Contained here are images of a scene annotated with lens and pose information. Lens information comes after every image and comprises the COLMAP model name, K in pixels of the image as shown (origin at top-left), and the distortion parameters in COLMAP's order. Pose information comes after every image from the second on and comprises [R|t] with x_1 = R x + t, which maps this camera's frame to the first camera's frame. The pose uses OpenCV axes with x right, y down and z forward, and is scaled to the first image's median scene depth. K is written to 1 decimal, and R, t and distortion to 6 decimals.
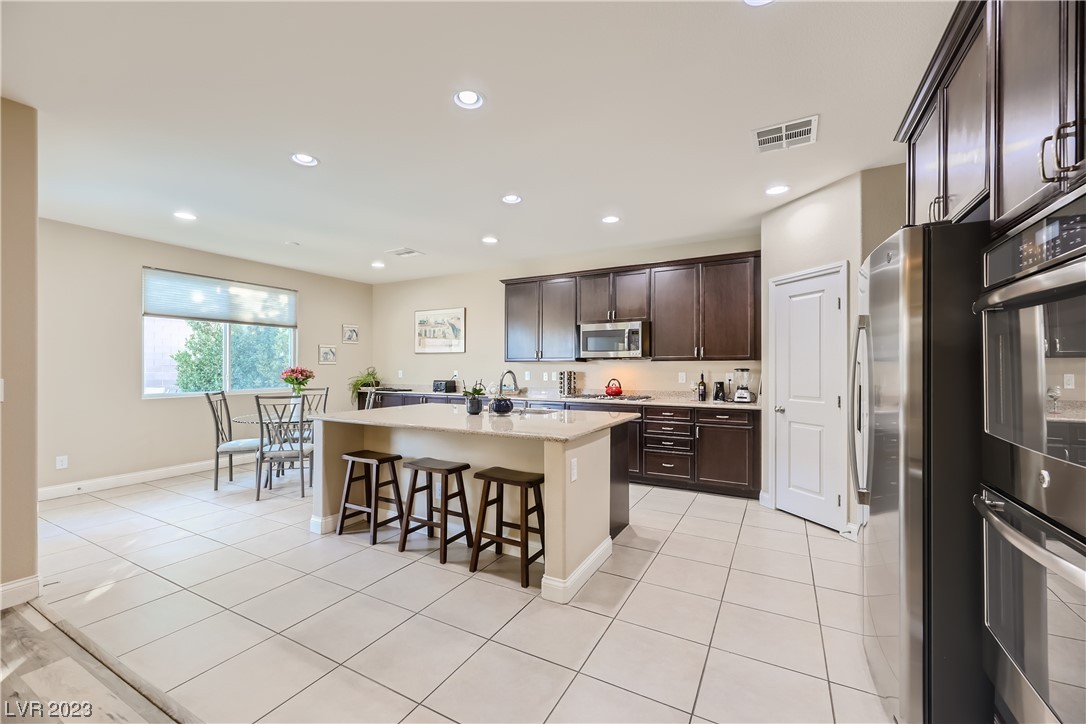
lens RADIAL K [[440.8, 0, 537.3], [0, 440.8, 367.9], [0, 0, 1]] dist [0.010755, 0.000185]
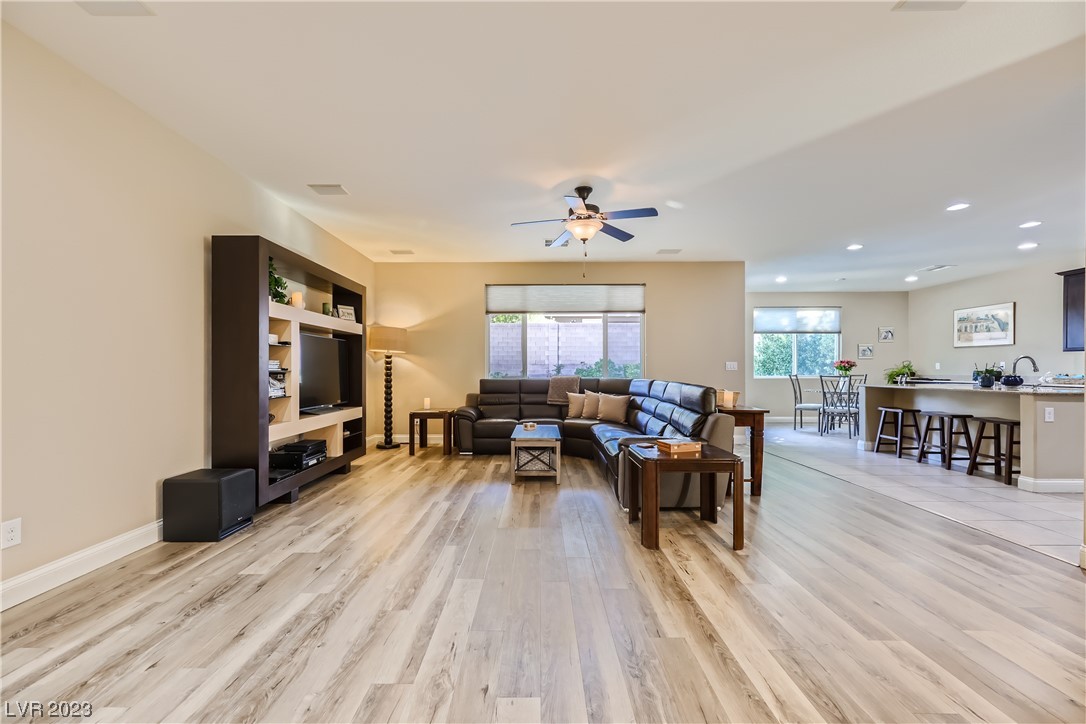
lens RADIAL K [[440.8, 0, 537.3], [0, 440.8, 367.9], [0, 0, 1]] dist [0.010755, 0.000185]
pose [[0.477262, -0.003709, -0.878753, 0.329390], [-0.001320, 0.999987, -0.004938, 0.040249], [0.878760, 0.003516, 0.477251, -0.735438]]
